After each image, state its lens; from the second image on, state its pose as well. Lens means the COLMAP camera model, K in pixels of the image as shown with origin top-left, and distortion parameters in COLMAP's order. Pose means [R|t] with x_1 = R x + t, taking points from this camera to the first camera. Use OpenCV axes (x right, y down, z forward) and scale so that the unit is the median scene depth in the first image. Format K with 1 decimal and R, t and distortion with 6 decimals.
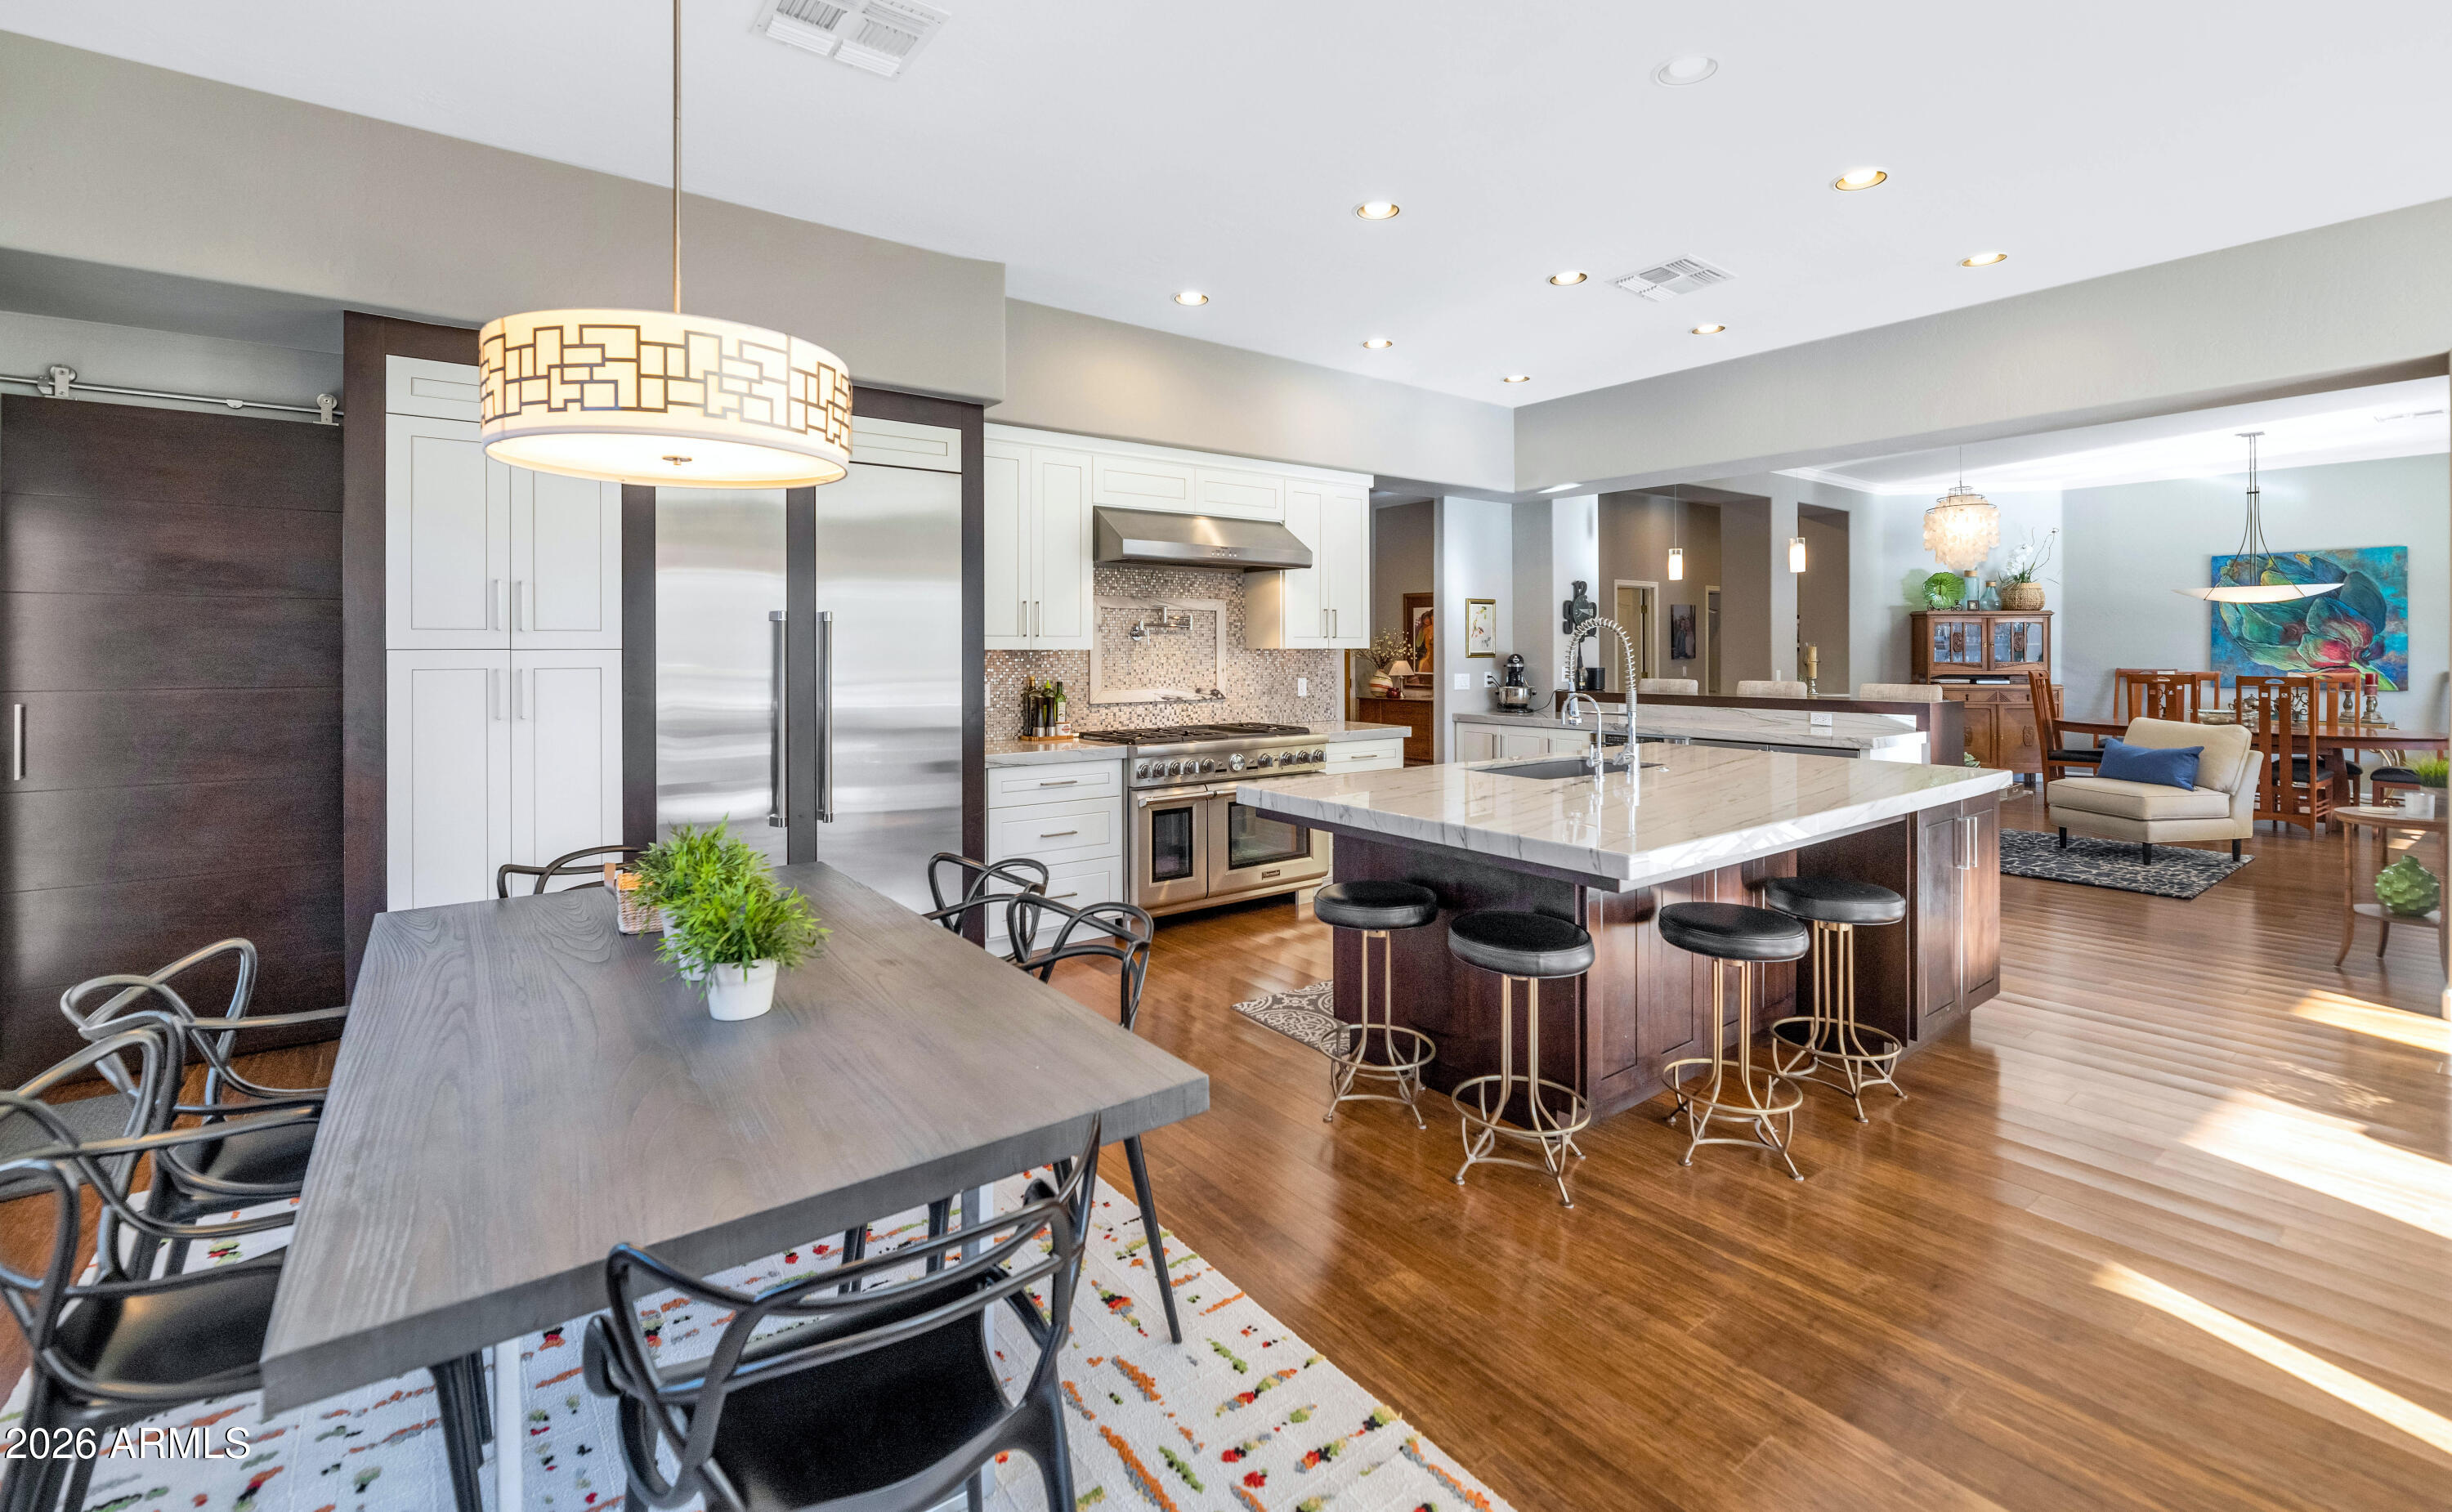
lens RADIAL K [[1040.2, 0, 1228.5], [0, 1040.2, 646.6], [0, 0, 1]] dist [-0.001157, -0.000258]
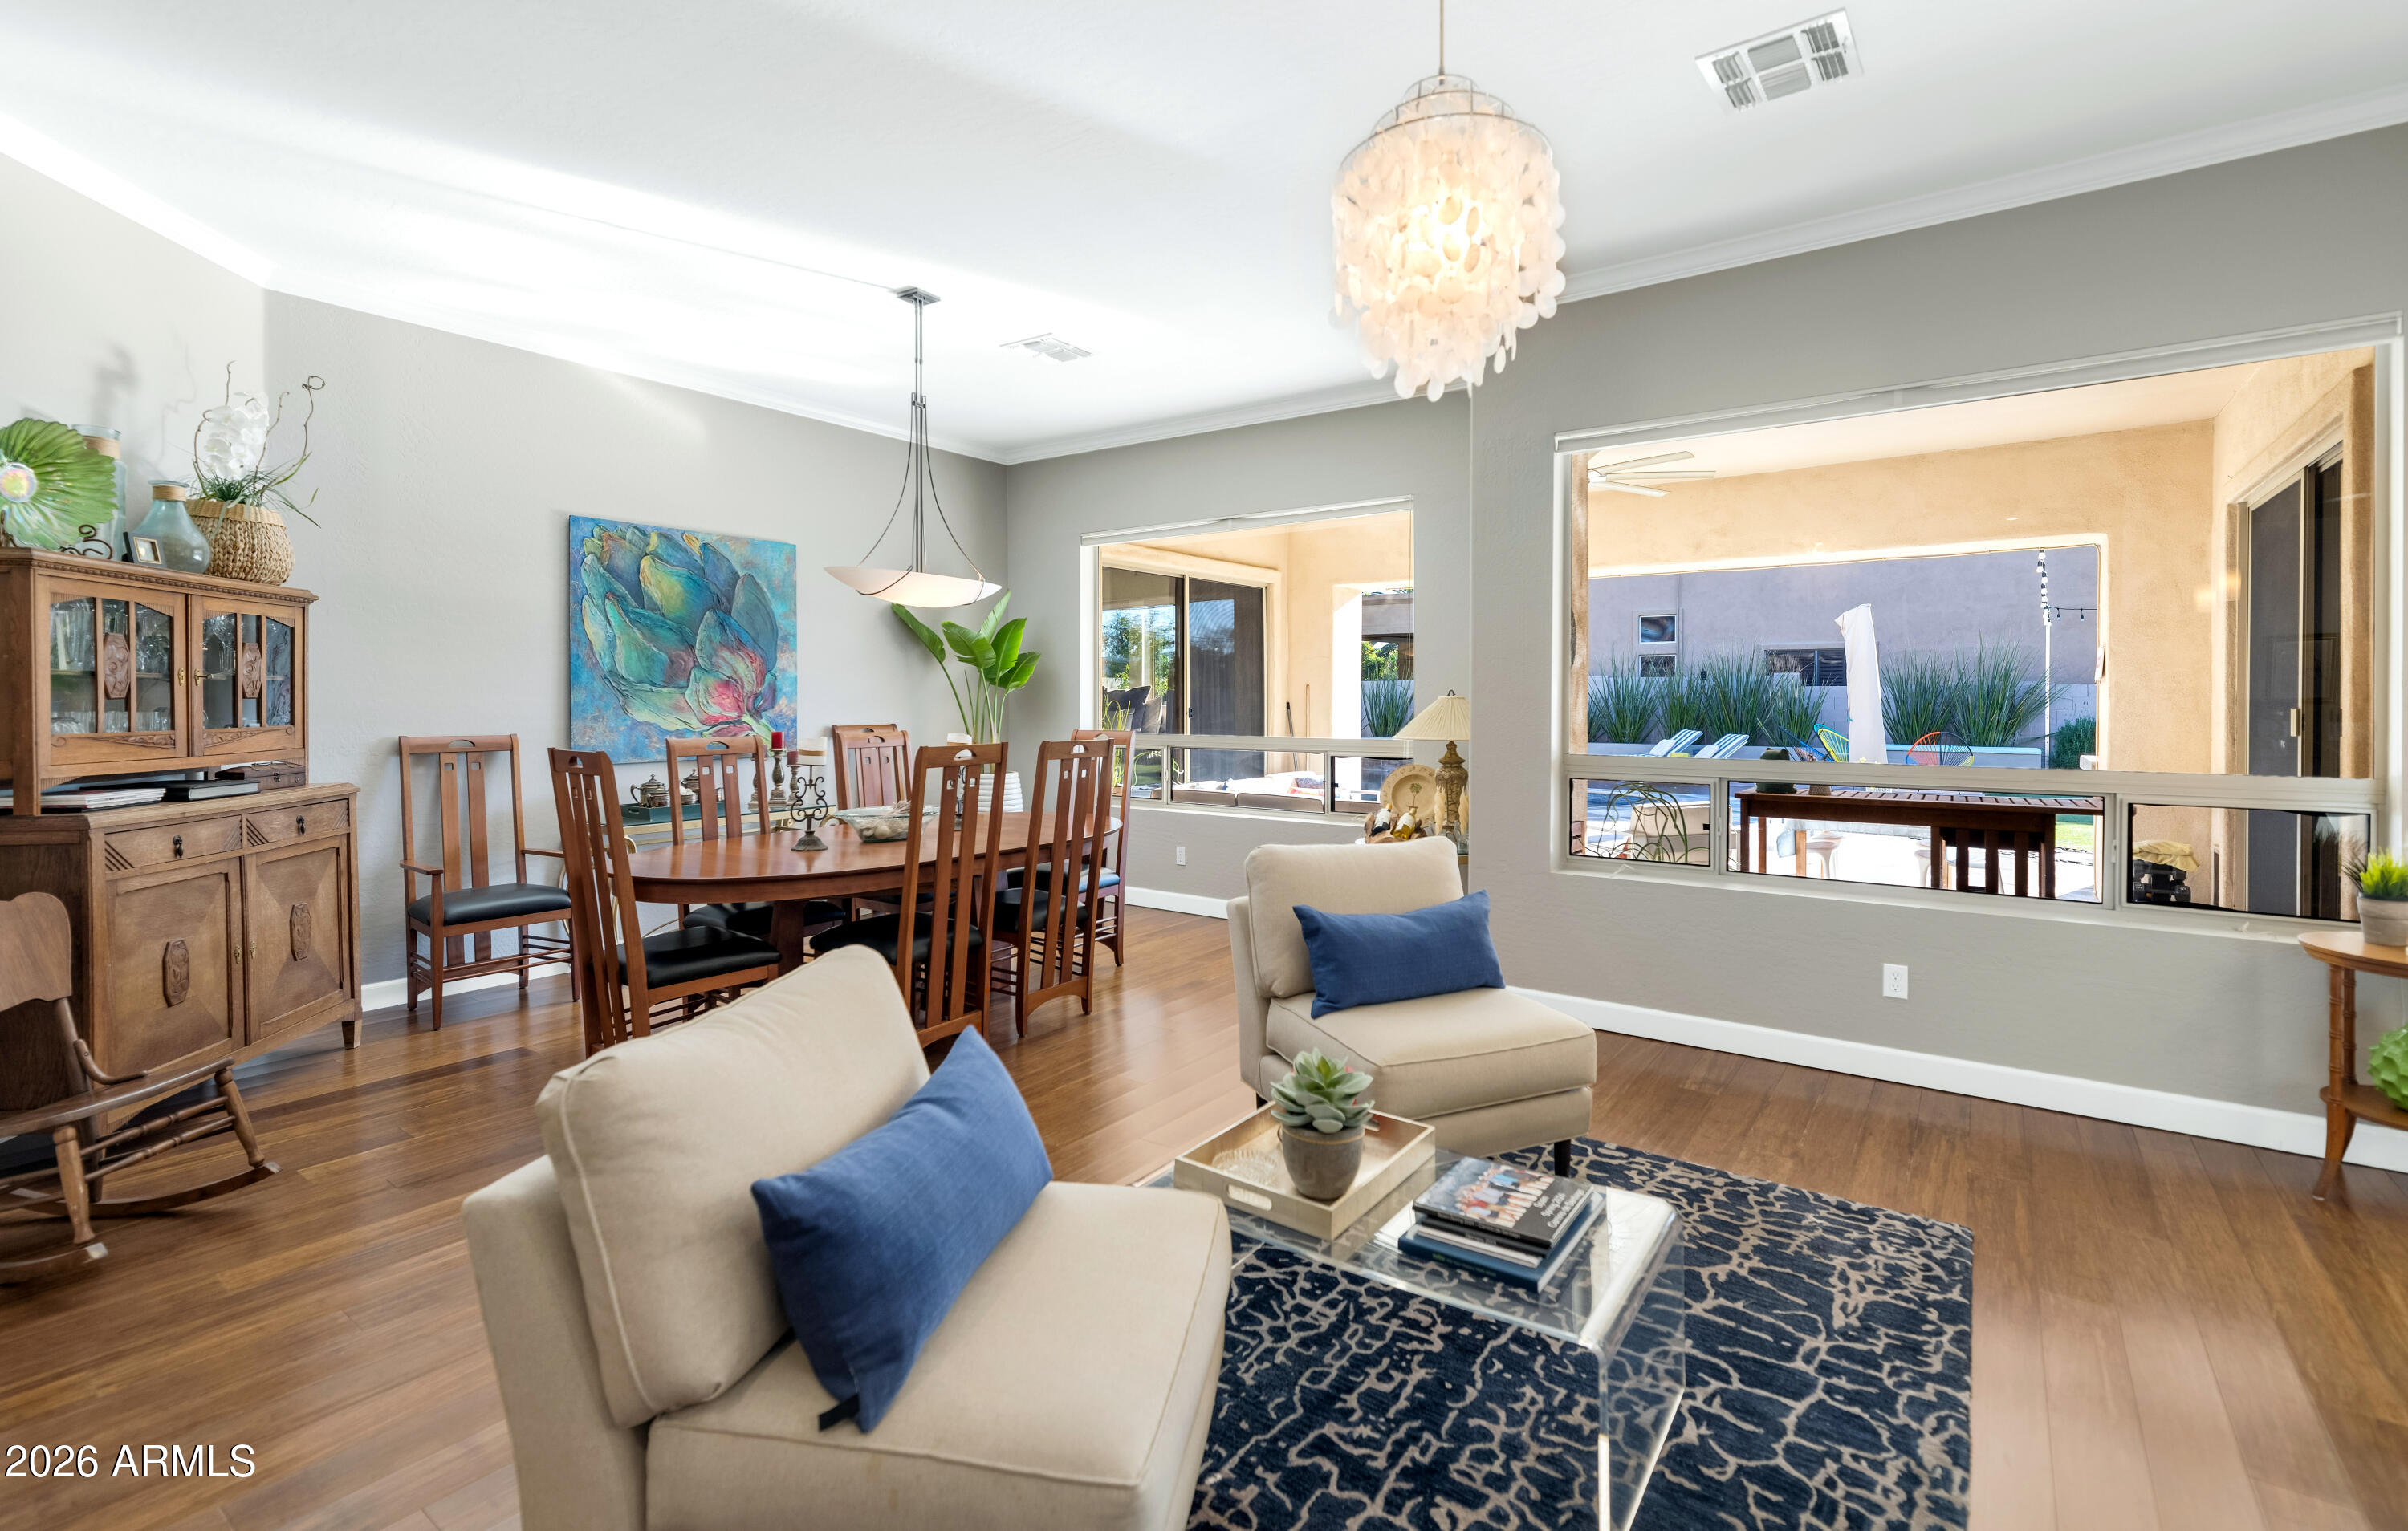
lens RADIAL K [[1077.3, 0, 1224.8], [0, 1077.3, 691.3], [0, 0, 1]] dist [0.000267, 0.000006]
pose [[-0.301408, 0.008548, 0.953457, 0.427140], [-0.000437, 0.999958, -0.009103, 0.007656], [-0.953495, -0.003161, -0.301392, 1.085051]]
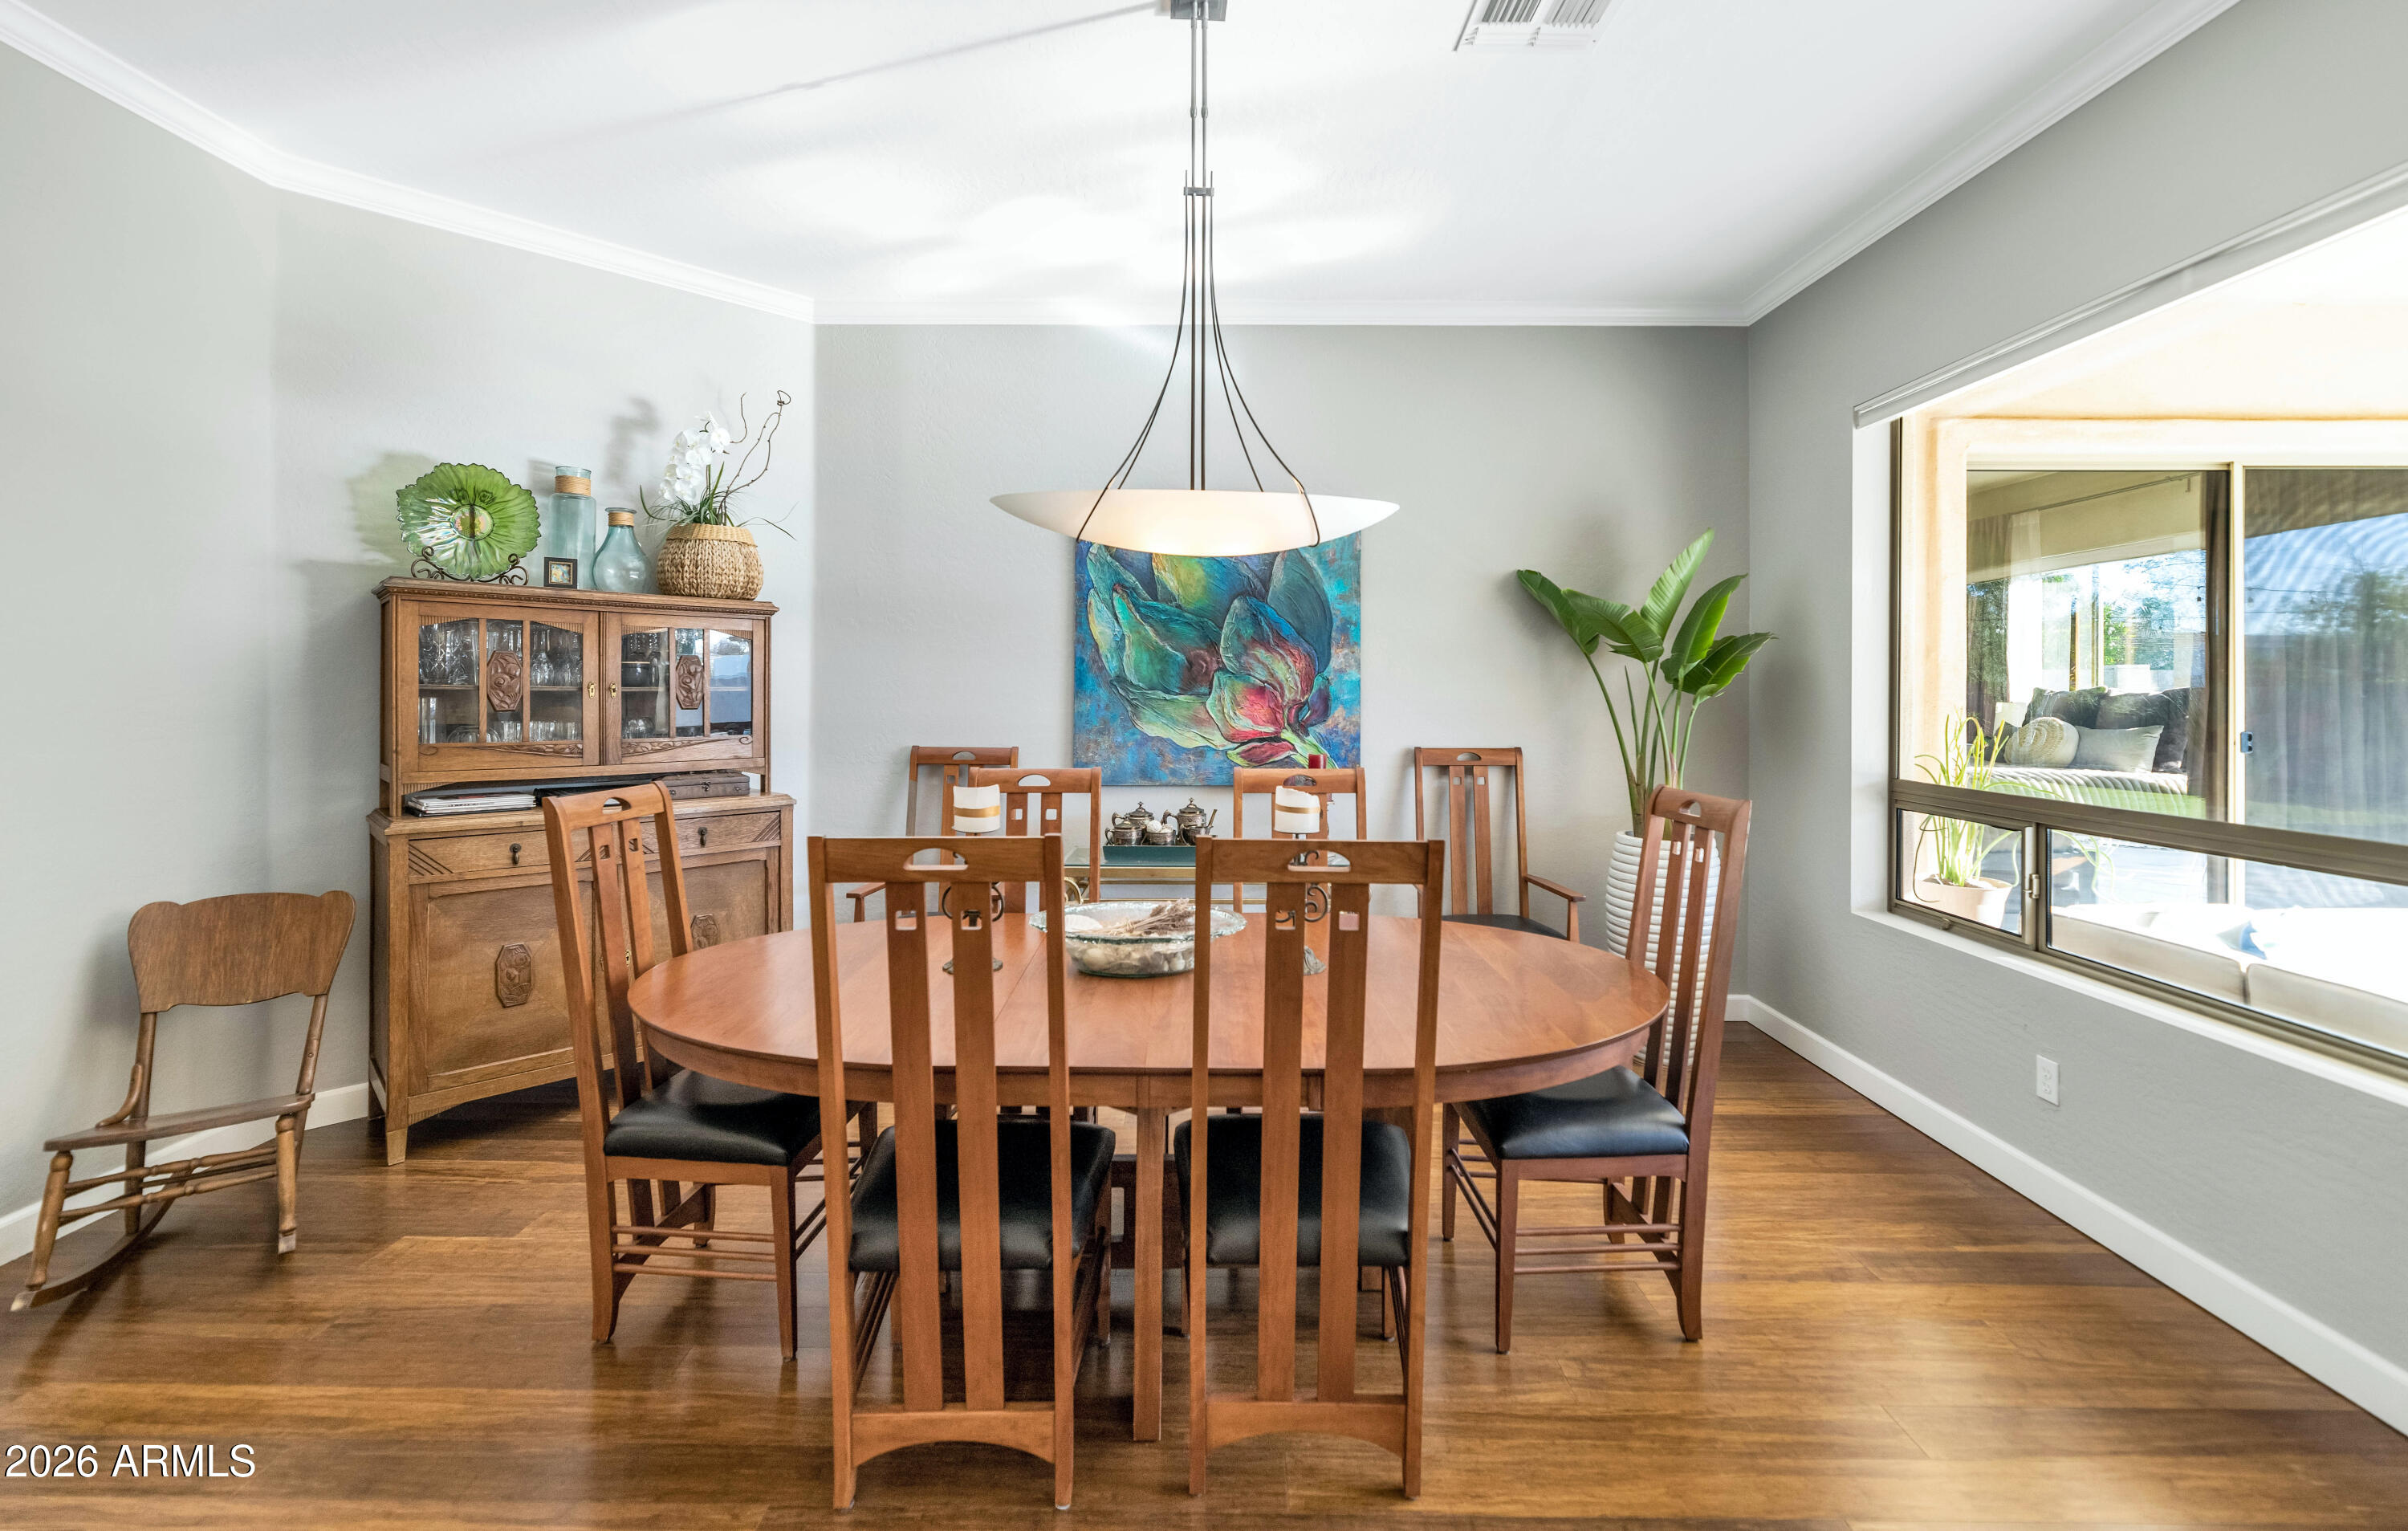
lens RADIAL K [[973.9, 0, 1208.8], [0, 973.9, 698.2], [0, 0, 1]] dist [-0.005750, -0.000093]
pose [[0.609834, 0.001556, 0.792528, 0.819629], [-0.006109, 0.999978, 0.002738, -0.001385], [-0.792506, -0.006511, 0.609829, 0.882652]]
